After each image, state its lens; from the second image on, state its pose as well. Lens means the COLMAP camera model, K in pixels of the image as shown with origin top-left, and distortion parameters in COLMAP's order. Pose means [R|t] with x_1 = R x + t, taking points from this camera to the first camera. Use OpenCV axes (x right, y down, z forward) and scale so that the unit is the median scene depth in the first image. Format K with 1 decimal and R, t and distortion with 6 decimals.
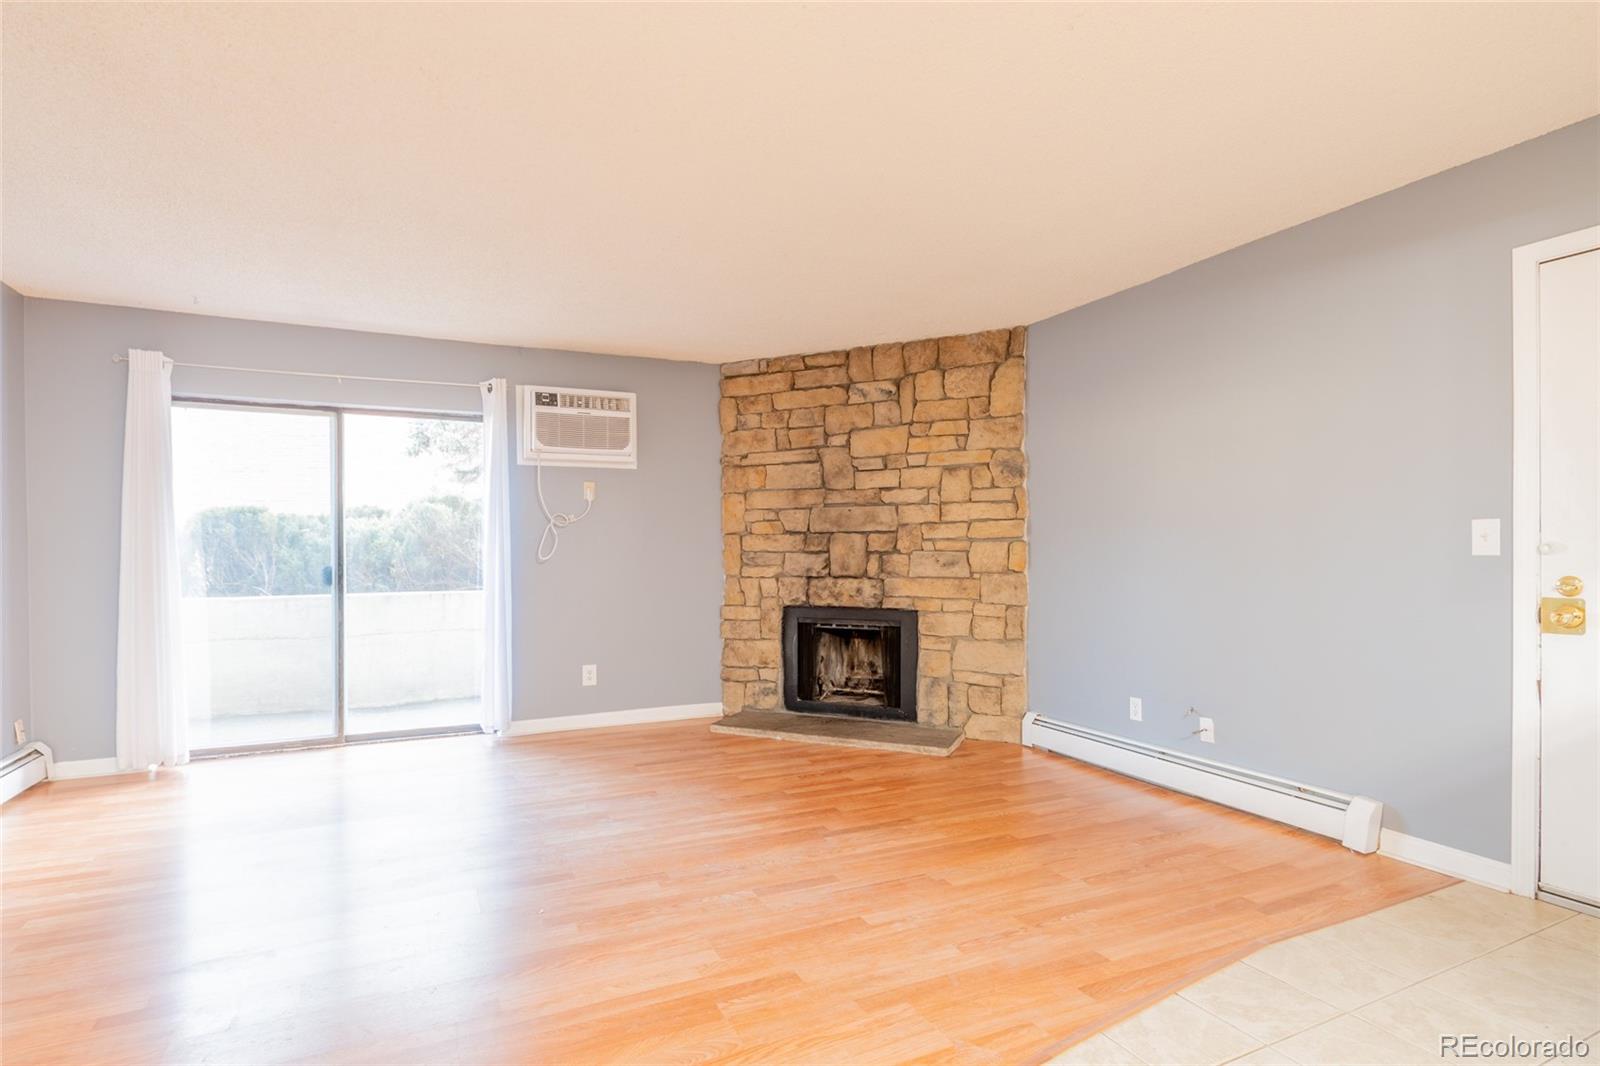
lens RADIAL K [[798.0, 0, 755.8], [0, 798.0, 573.6], [0, 0, 1]] dist [-0.008418, 0.002035]
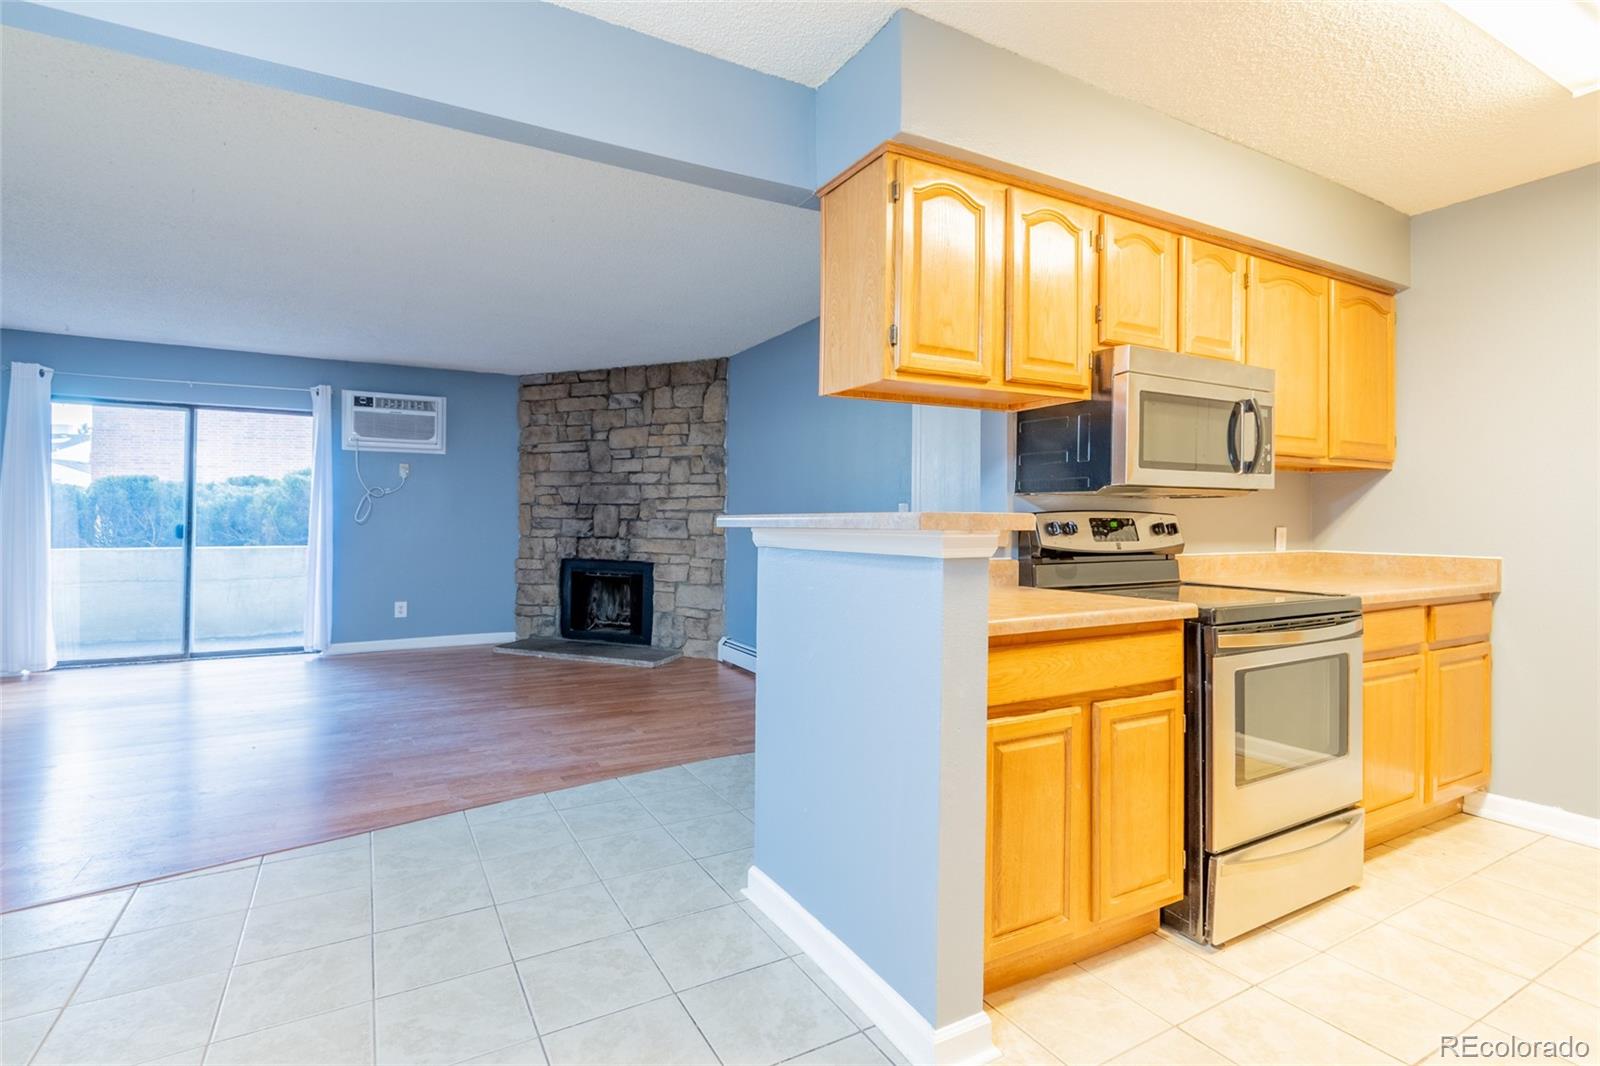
lens RADIAL K [[723.7, 0, 774.9], [0, 723.7, 526.1], [0, 0, 1]] dist [-0.002561, -0.002251]
pose [[0.996315, 0.012498, 0.084856, 0.310206], [-0.010994, 0.999775, -0.018159, 0.004185], [-0.085064, 0.017159, 0.996228, -0.249818]]
